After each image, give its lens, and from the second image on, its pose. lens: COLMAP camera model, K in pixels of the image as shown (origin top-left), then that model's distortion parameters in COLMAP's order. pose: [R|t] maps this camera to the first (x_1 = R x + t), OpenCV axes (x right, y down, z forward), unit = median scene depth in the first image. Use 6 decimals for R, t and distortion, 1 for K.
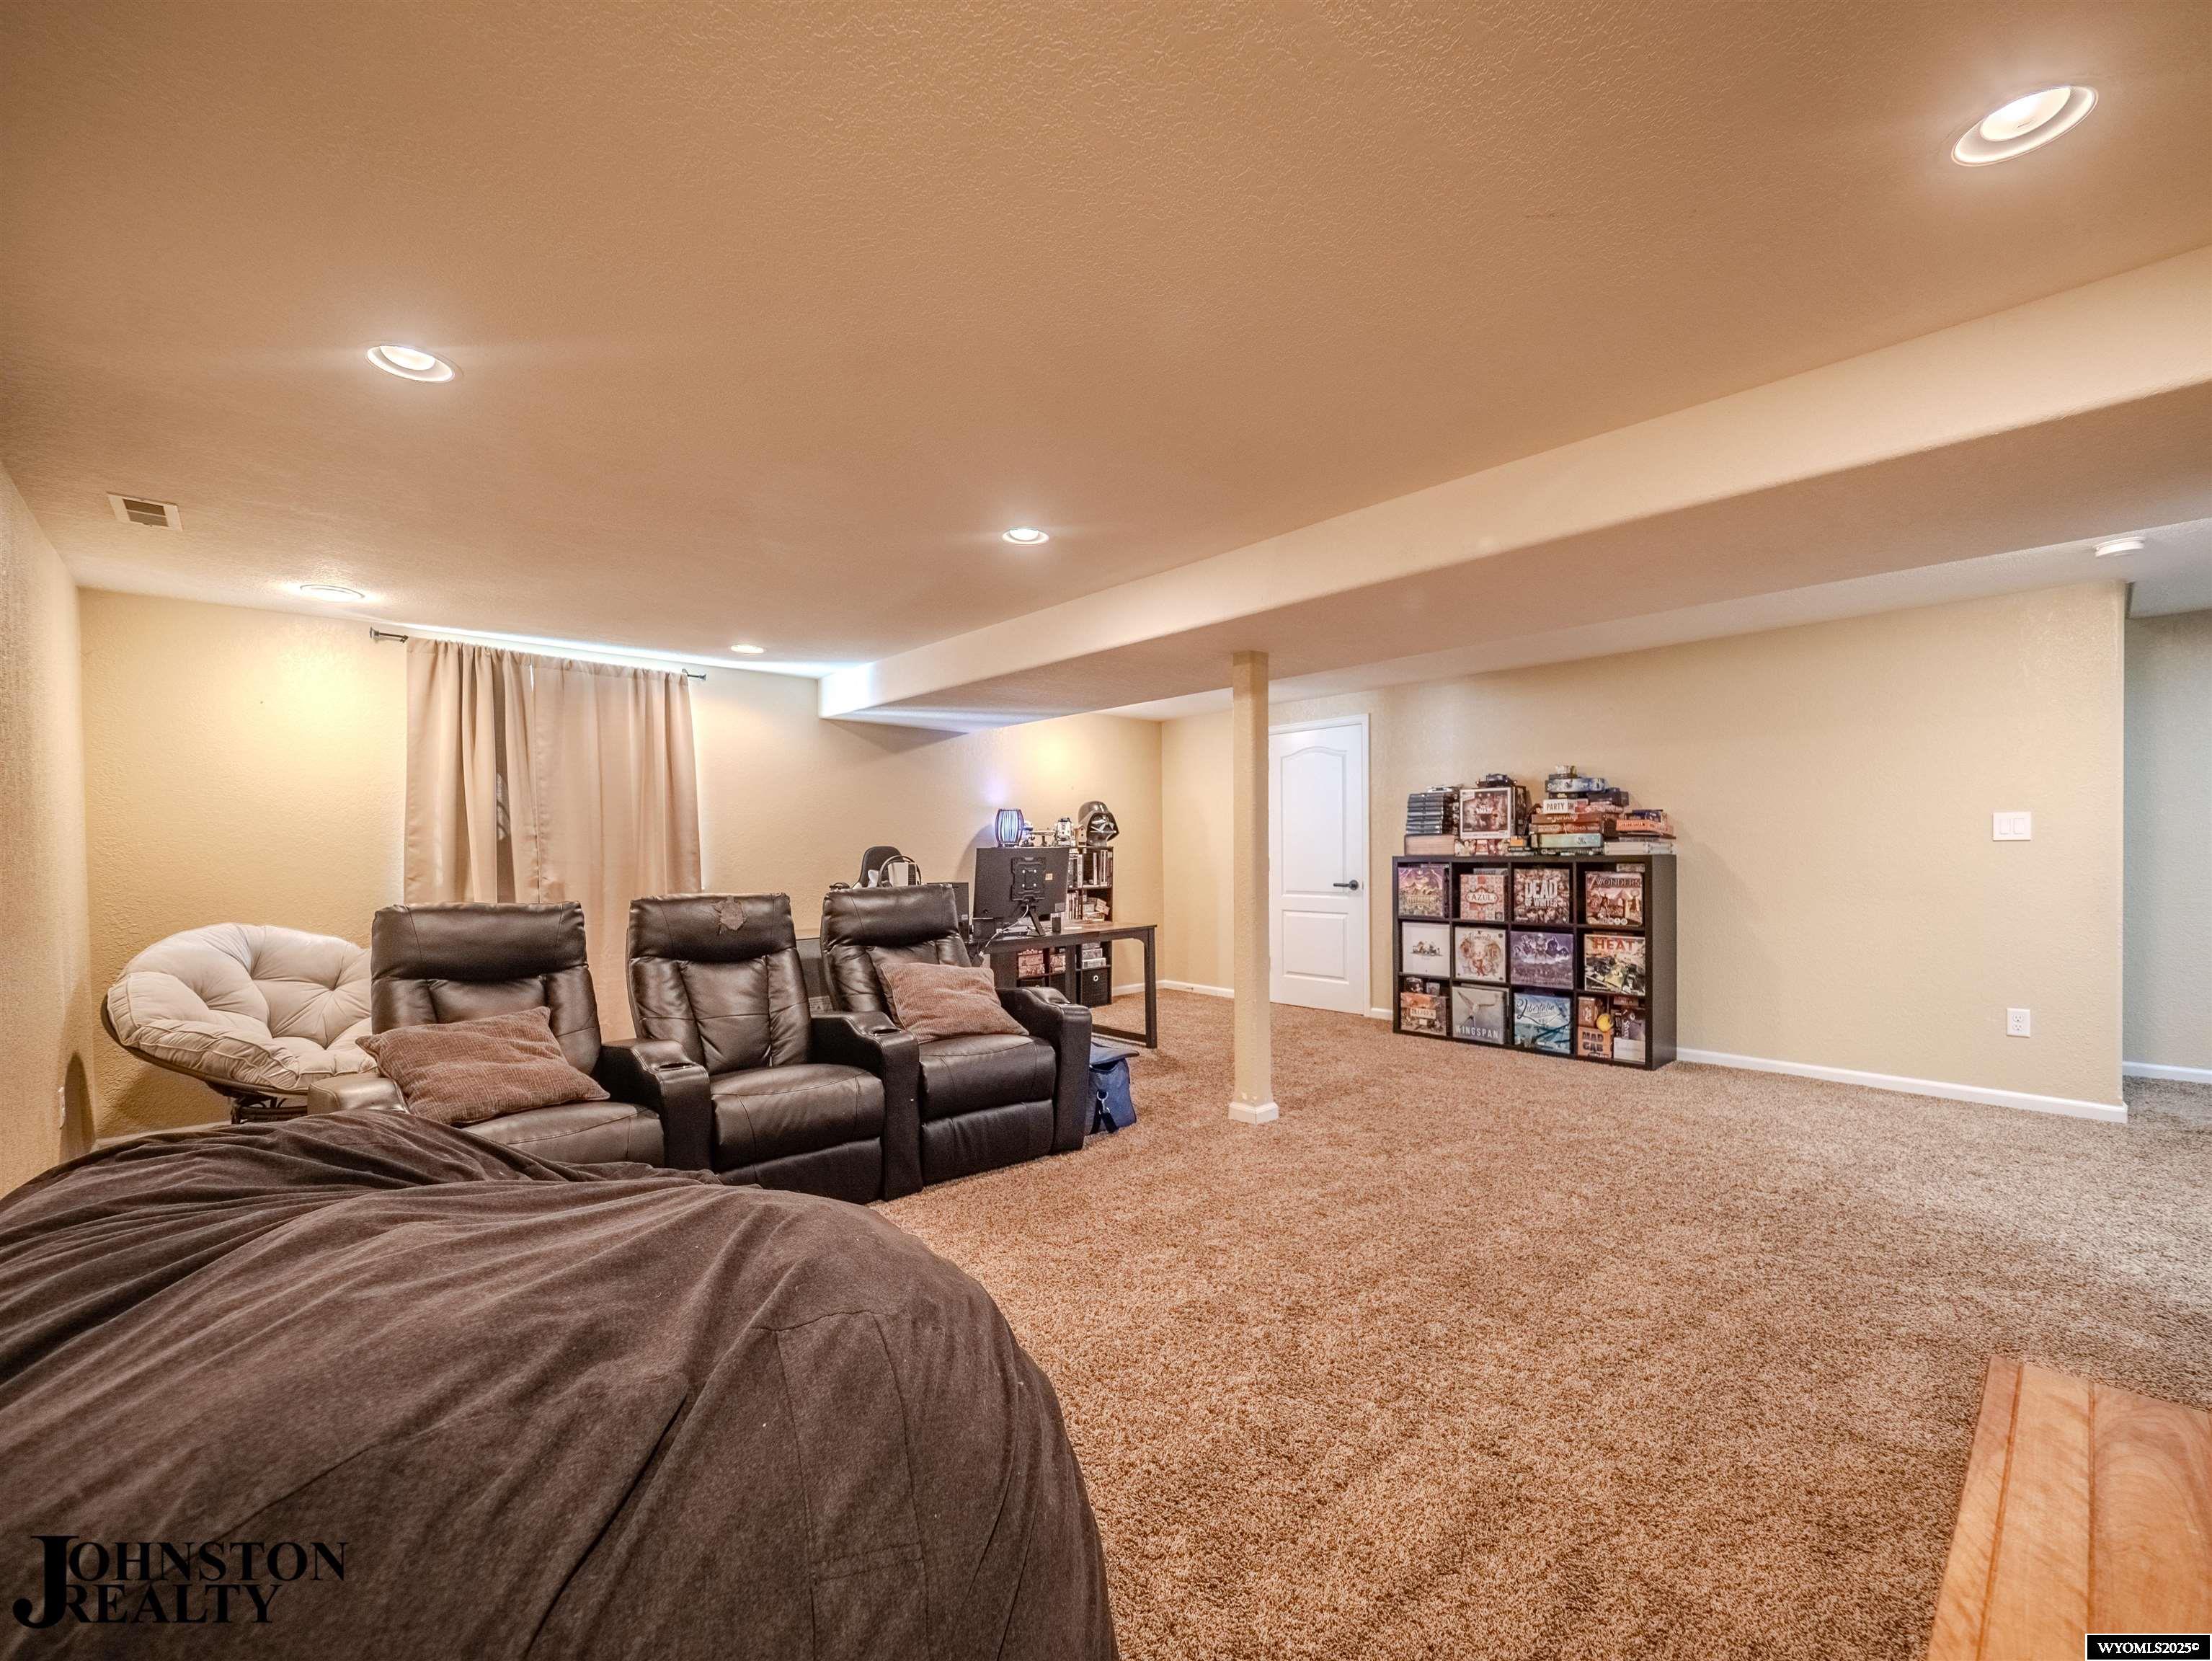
lens RADIAL K [[921.0, 0, 1106.0], [0, 921.0, 830.5], [0, 0, 1]] dist [0.001059, 0.000113]
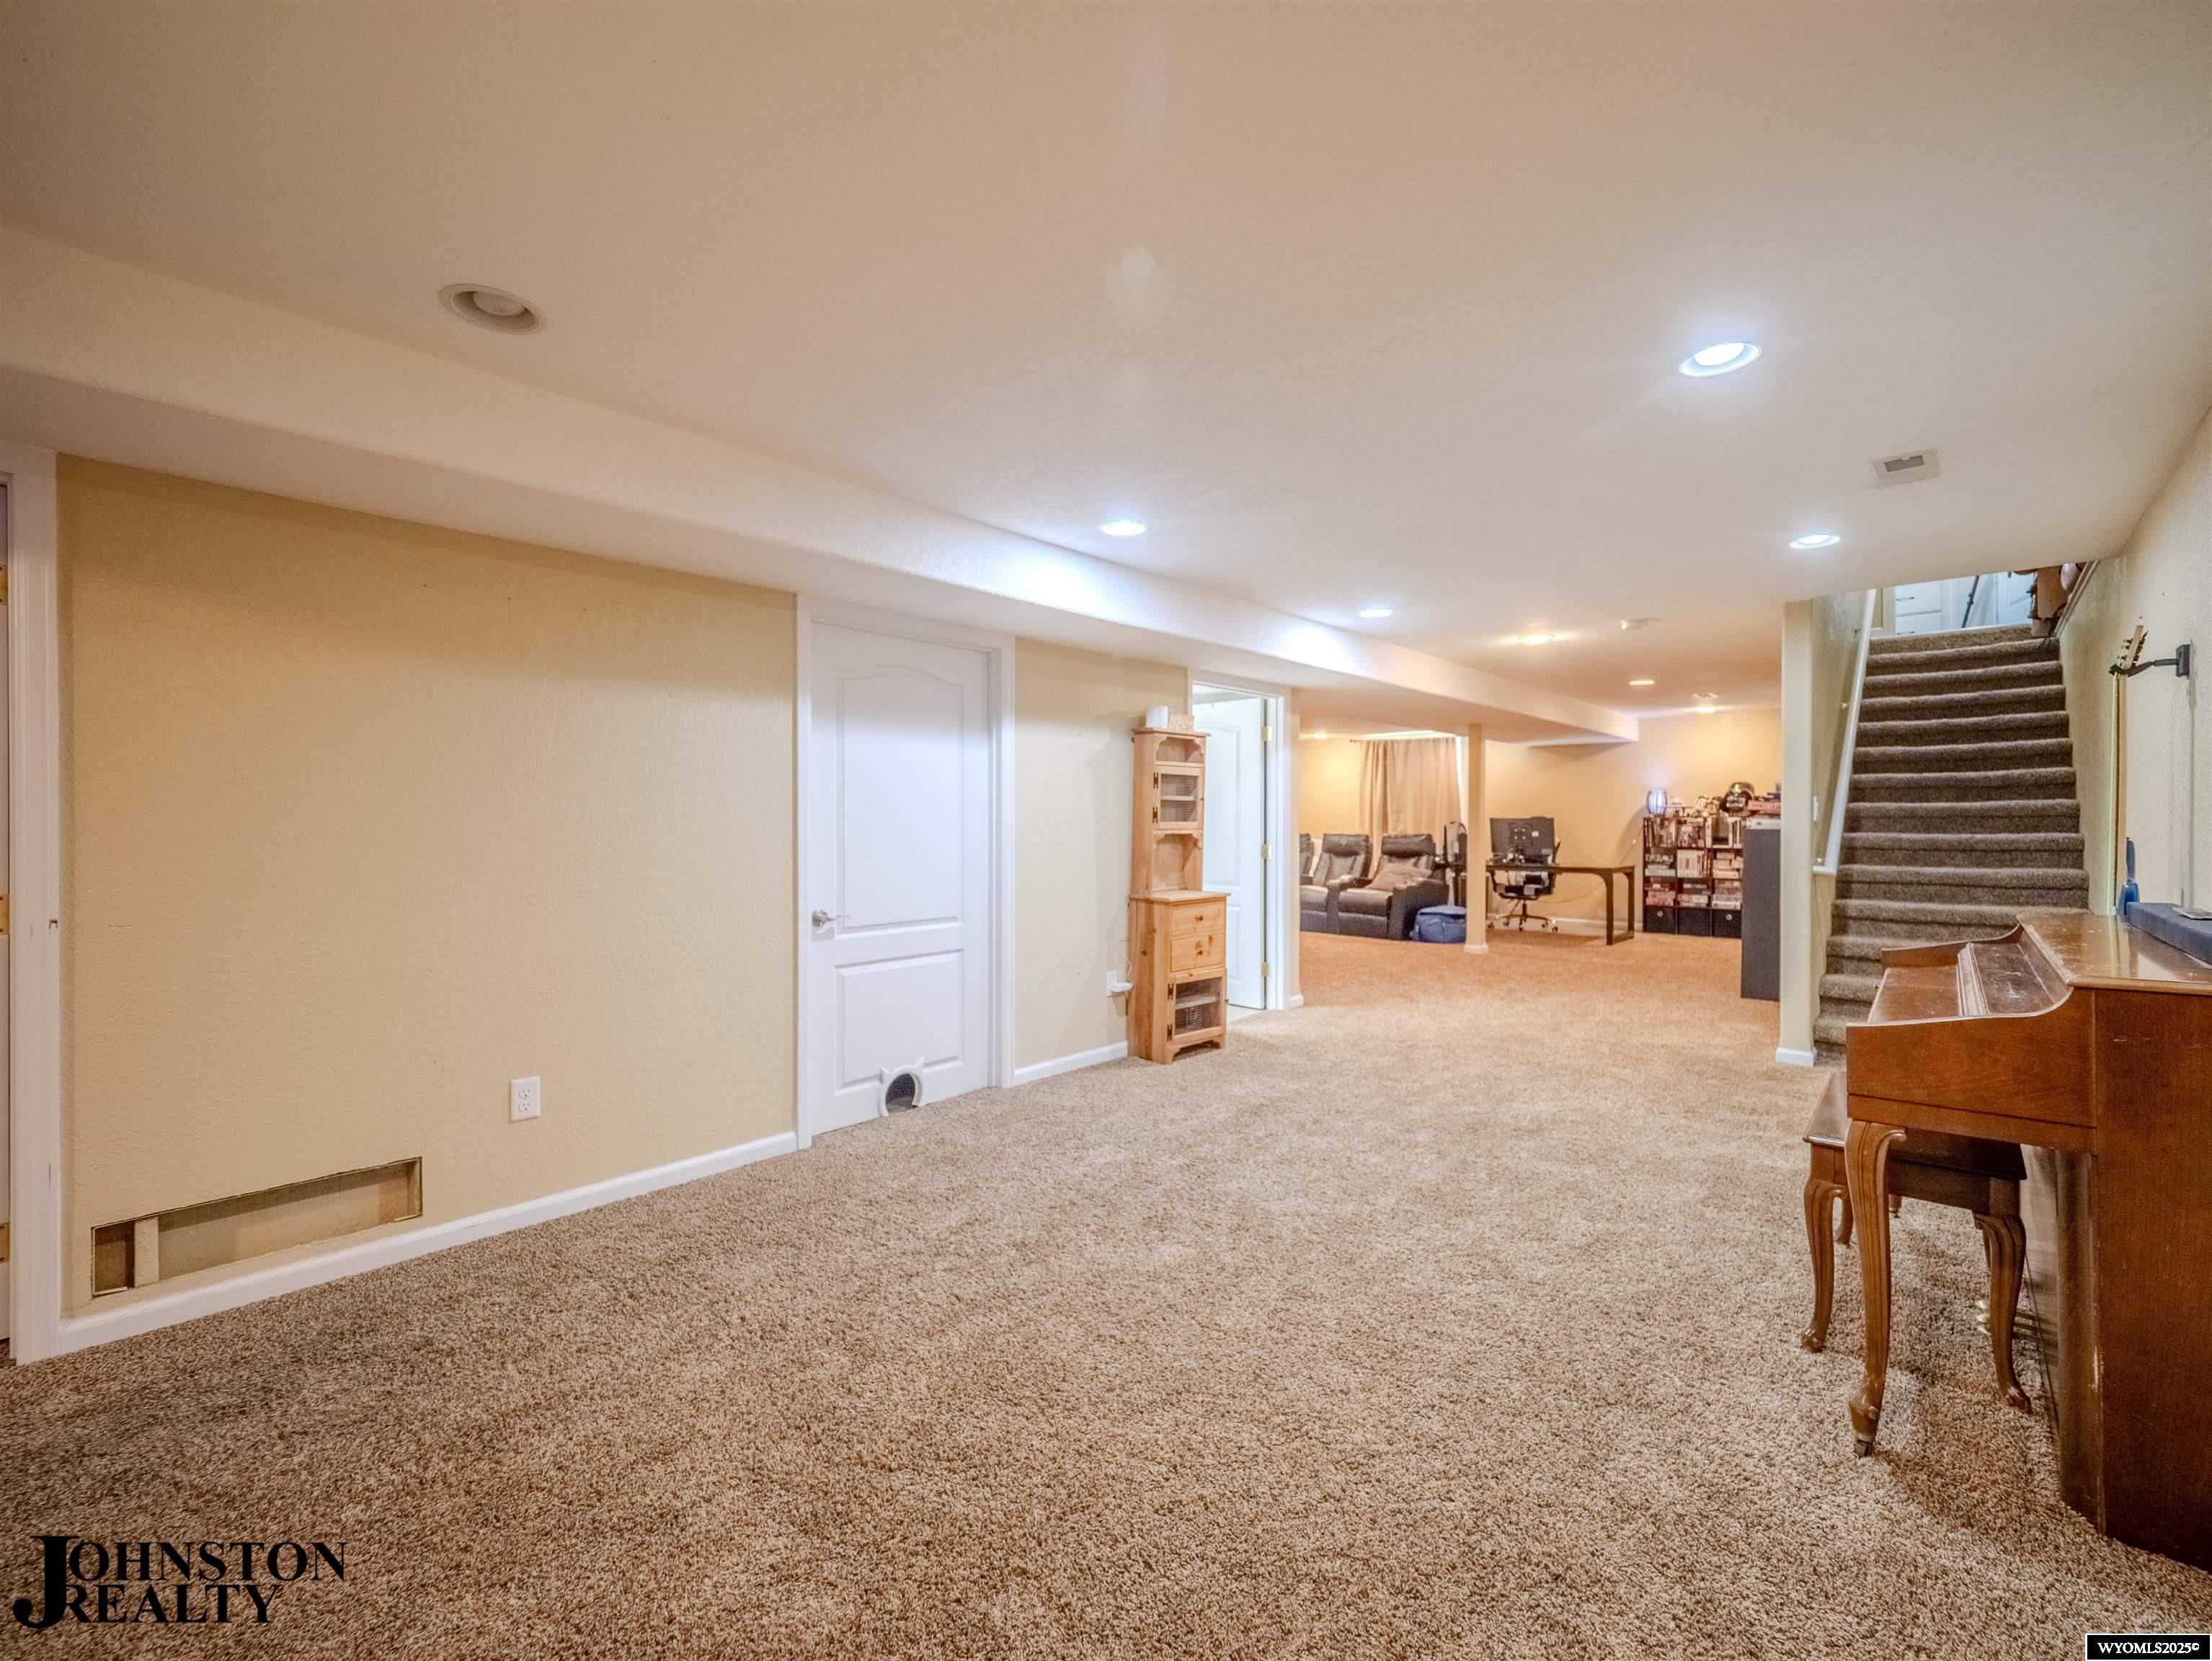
lens RADIAL K [[921.0, 0, 1106.0], [0, 921.0, 830.5], [0, 0, 1]] dist [0.001059, 0.000113]
pose [[0.037366, 0.024409, -0.999004, 1.844100], [0.023713, 0.999398, 0.025306, -0.023519], [0.999020, -0.024635, 0.036764, 0.104021]]
